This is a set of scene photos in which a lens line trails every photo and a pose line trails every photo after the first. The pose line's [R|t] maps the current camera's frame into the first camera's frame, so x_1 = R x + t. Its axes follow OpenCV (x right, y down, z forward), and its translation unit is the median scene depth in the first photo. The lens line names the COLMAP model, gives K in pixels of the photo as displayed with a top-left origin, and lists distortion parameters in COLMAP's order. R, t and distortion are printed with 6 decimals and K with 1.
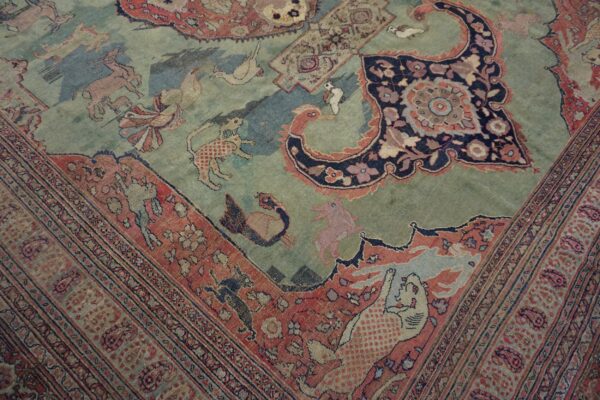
lens RADIAL K [[395.0, 0, 300.8], [0, 395.0, 186.5], [0, 0, 1]] dist [-0.018134, 0.007232]
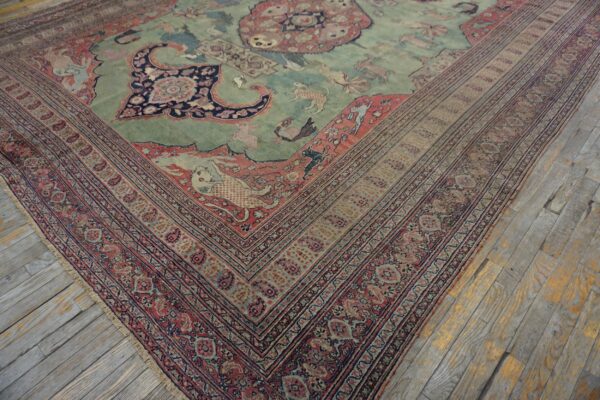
lens RADIAL K [[395.0, 0, 300.8], [0, 395.0, 186.5], [0, 0, 1]] dist [-0.018134, 0.007232]
pose [[-0.003447, 0.692710, -0.721208, 1.853763], [-0.889384, 0.327579, 0.318886, -1.088385], [0.457148, 0.642530, 0.614956, 0.537070]]
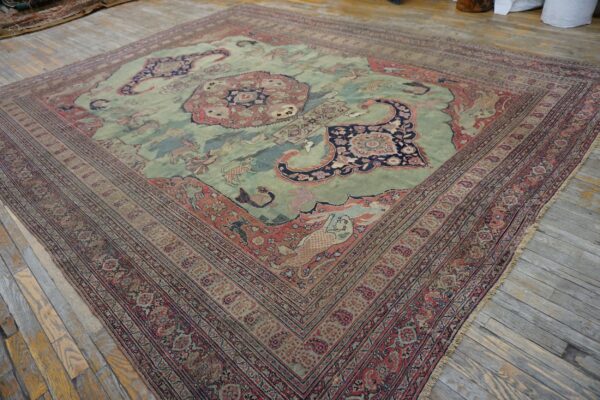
lens RADIAL K [[395.0, 0, 300.8], [0, 395.0, 186.5], [0, 0, 1]] dist [-0.018134, 0.007232]
pose [[0.987562, -0.081906, -0.134208, 0.278814], [0.018847, 0.909106, -0.416138, 0.668465], [0.156093, 0.408433, 0.899343, -0.476546]]
